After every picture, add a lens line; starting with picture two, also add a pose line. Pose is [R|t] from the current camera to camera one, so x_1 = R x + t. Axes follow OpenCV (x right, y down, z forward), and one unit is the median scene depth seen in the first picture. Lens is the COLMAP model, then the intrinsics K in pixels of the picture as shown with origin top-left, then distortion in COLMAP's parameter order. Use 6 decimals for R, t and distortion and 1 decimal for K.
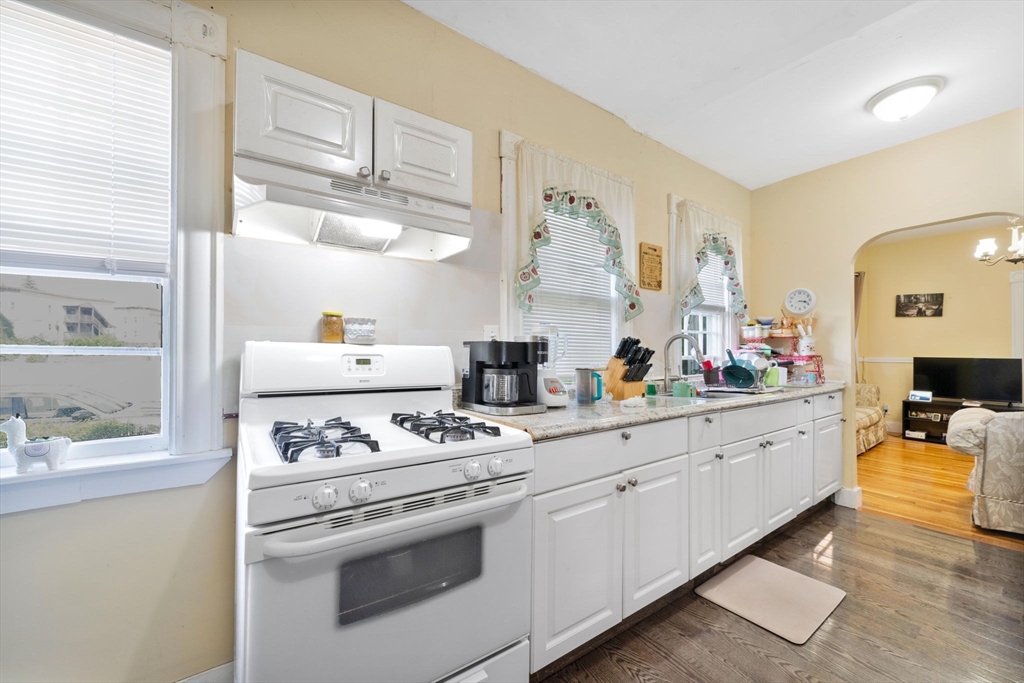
lens RADIAL K [[399.0, 0, 517.0], [0, 399.0, 345.7], [0, 0, 1]] dist [0.000426, -0.000157]
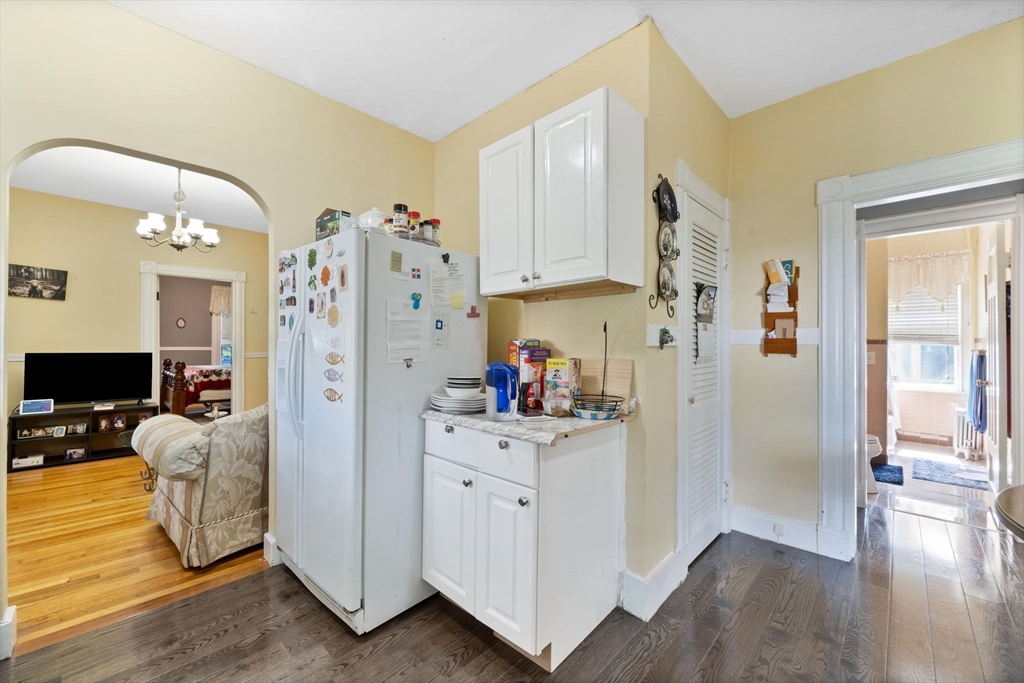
lens RADIAL K [[399.0, 0, 517.0], [0, 399.0, 345.7], [0, 0, 1]] dist [0.000426, -0.000157]
pose [[-0.179000, 0.001249, 0.983848, 0.140145], [-0.014945, 0.999880, -0.003989, 0.004953], [-0.983736, -0.015418, -0.178960, 0.273873]]
